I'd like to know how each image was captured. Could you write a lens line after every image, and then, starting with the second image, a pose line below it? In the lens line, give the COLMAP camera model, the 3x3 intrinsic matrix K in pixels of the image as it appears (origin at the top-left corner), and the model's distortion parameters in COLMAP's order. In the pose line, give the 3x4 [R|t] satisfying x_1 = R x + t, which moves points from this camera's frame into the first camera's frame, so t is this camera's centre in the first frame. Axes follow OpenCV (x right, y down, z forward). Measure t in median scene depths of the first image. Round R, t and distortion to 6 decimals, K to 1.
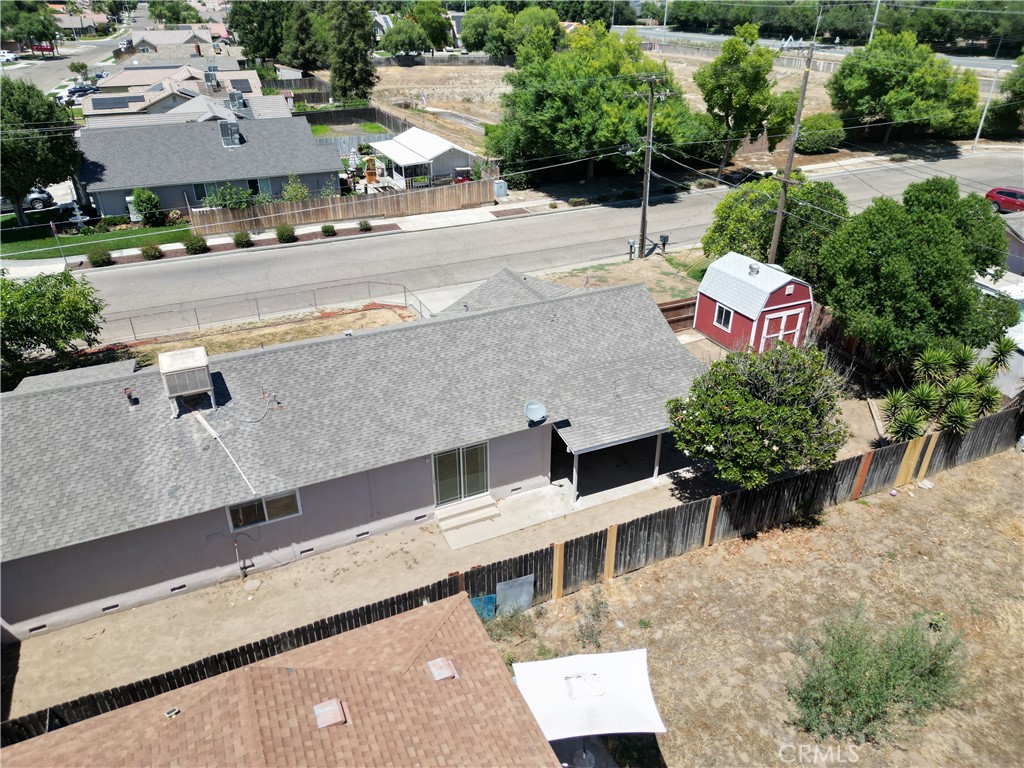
lens RADIAL K [[723.0, 0, 509.8], [0, 723.0, 382.3], [0, 0, 1]] dist [0.072777, -0.072193]
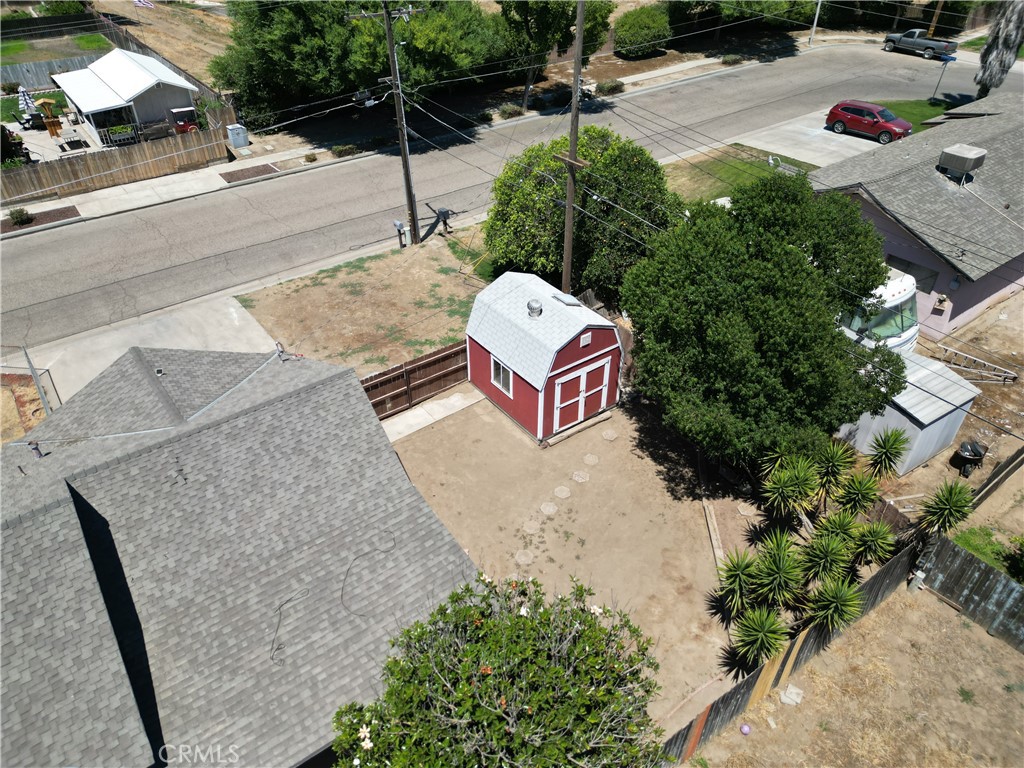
lens RADIAL K [[726.3, 0, 508.9], [0, 726.3, 382.7], [0, 0, 1]] dist [0.082296, -0.088215]
pose [[0.979358, -0.122462, 0.160815, 0.133076], [0.099287, 0.984437, 0.145000, -0.126402], [-0.176070, -0.126040, 0.976275, 0.234604]]
